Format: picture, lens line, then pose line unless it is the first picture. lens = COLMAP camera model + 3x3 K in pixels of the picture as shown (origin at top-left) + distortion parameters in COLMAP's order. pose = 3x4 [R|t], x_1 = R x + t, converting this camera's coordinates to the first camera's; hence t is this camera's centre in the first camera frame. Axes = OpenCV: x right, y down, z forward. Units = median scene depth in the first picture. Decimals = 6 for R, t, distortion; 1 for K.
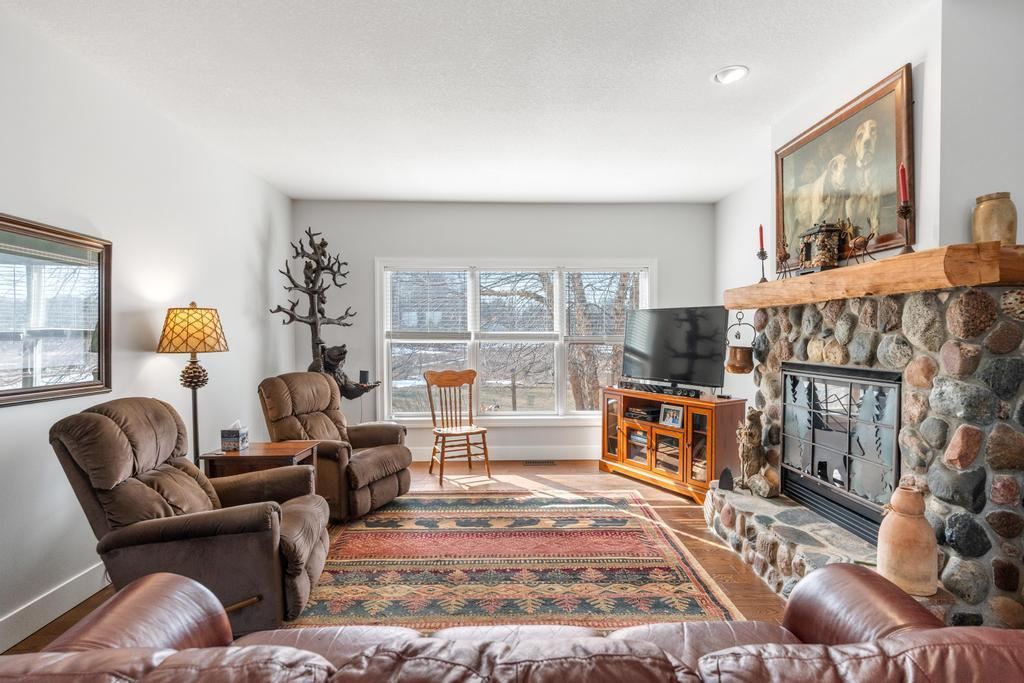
lens RADIAL K [[504.4, 0, 510.5], [0, 504.4, 342.9], [0, 0, 1]] dist [-0.006900, -0.000939]
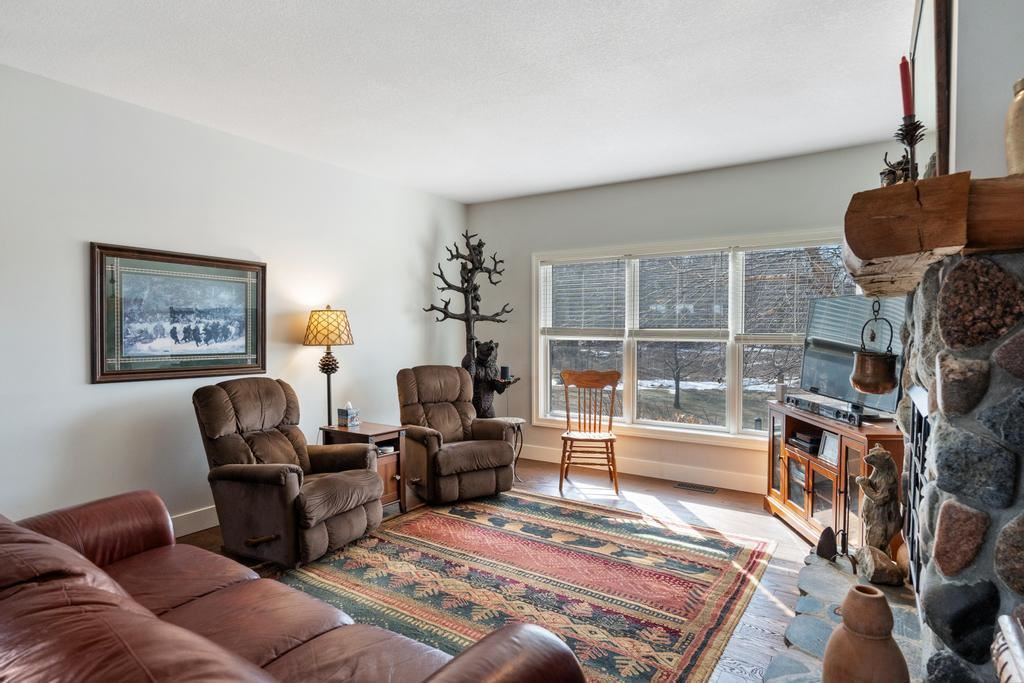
lens RADIAL K [[569.0, 0, 512.8], [0, 569.0, 339.6], [0, 0, 1]] dist [-0.002387, -0.001615]
pose [[0.806485, 0.013734, -0.591095, 0.496963], [-0.011494, 0.999905, 0.007551, -0.009886], [0.591143, 0.000704, 0.806567, 0.105100]]
